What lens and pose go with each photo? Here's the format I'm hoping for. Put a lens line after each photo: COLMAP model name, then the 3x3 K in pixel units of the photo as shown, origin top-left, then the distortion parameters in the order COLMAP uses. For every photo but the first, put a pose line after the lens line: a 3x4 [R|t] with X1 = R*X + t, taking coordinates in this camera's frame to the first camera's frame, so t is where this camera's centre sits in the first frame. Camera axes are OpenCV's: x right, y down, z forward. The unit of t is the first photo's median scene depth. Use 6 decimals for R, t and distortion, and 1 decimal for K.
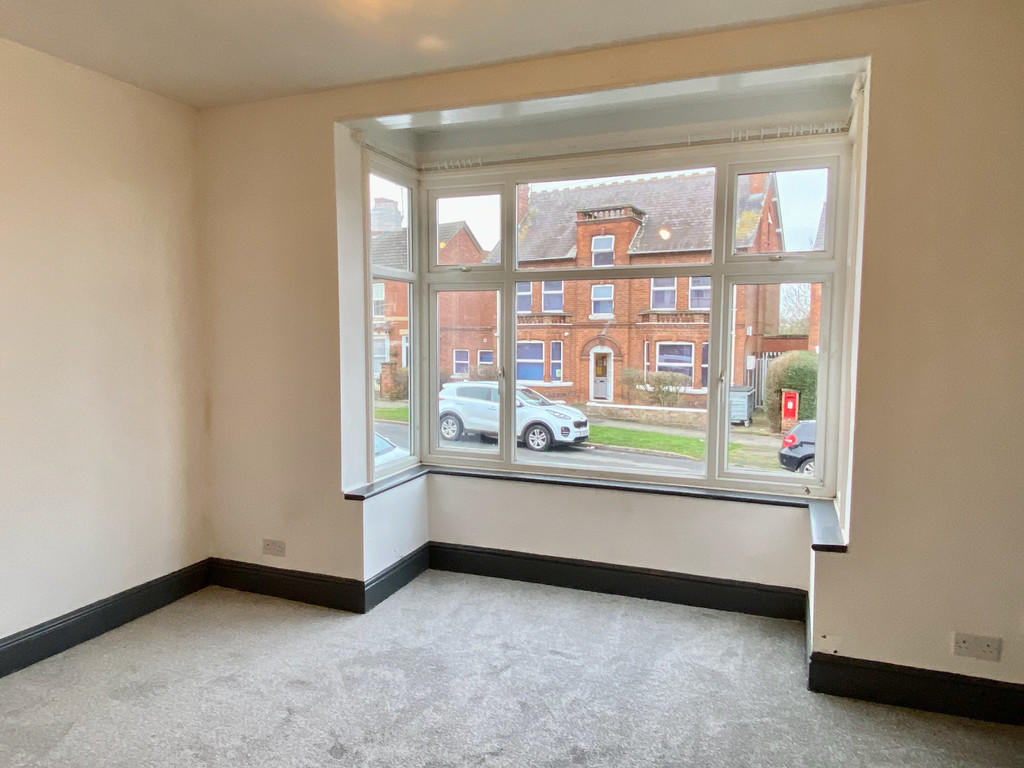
lens RADIAL K [[698.0, 0, 511.7], [0, 698.0, 383.3], [0, 0, 1]] dist [0.069002, -0.069180]
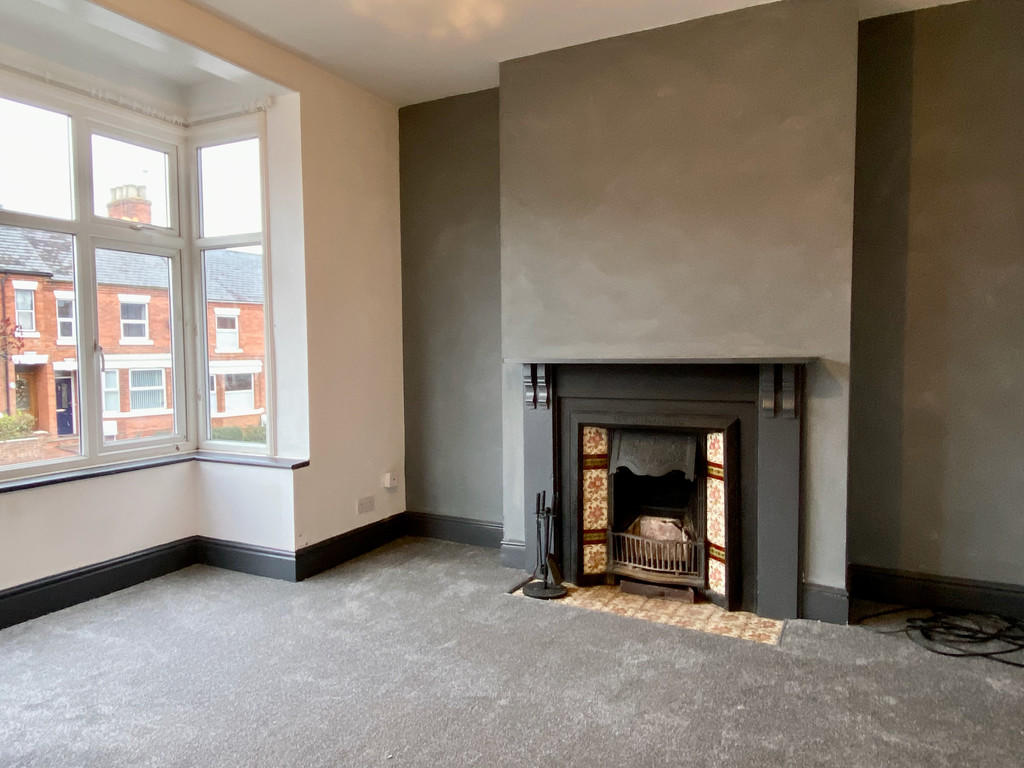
lens RADIAL K [[698.0, 0, 508.2], [0, 698.0, 385.6], [0, 0, 1]] dist [0.069002, -0.069180]
pose [[0.093348, -0.055693, 0.994075, -0.610619], [0.081848, 0.995484, 0.048086, 0.045116], [-0.992264, 0.076874, 0.097484, 0.381023]]
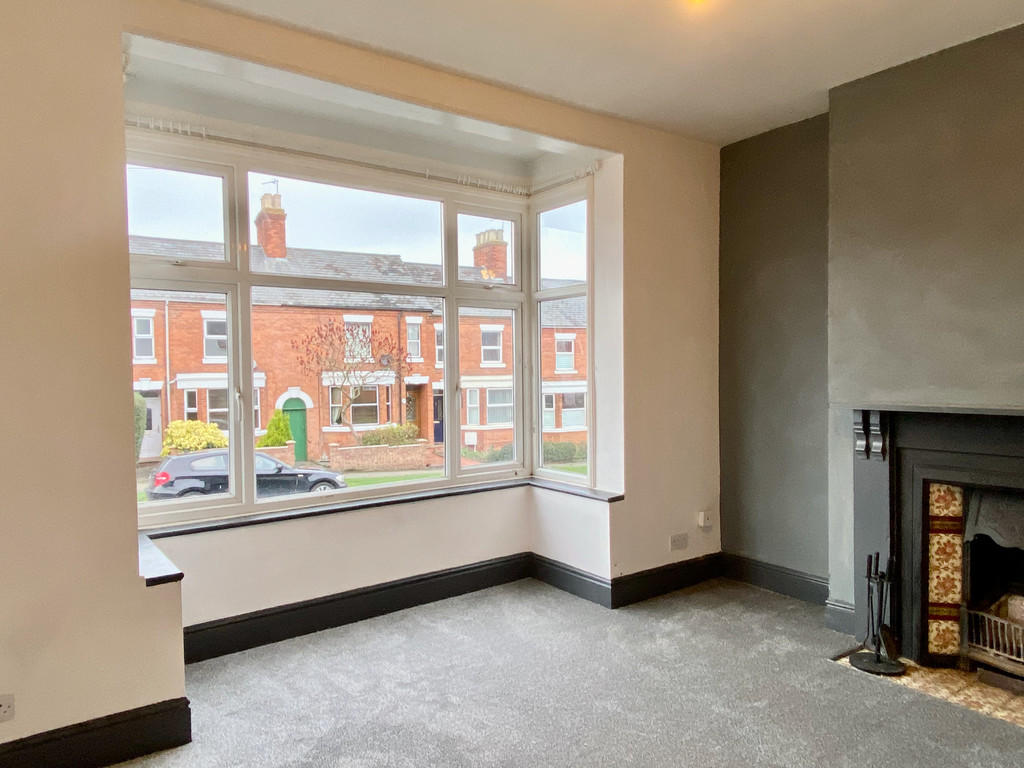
lens RADIAL K [[698.0, 0, 509.6], [0, 698.0, 384.0], [0, 0, 1]] dist [0.069002, -0.069180]
pose [[0.527321, -0.029978, 0.849137, -0.636073], [0.076000, 0.997036, -0.011997, 0.007089], [-0.846260, 0.070861, 0.528036, 0.343207]]
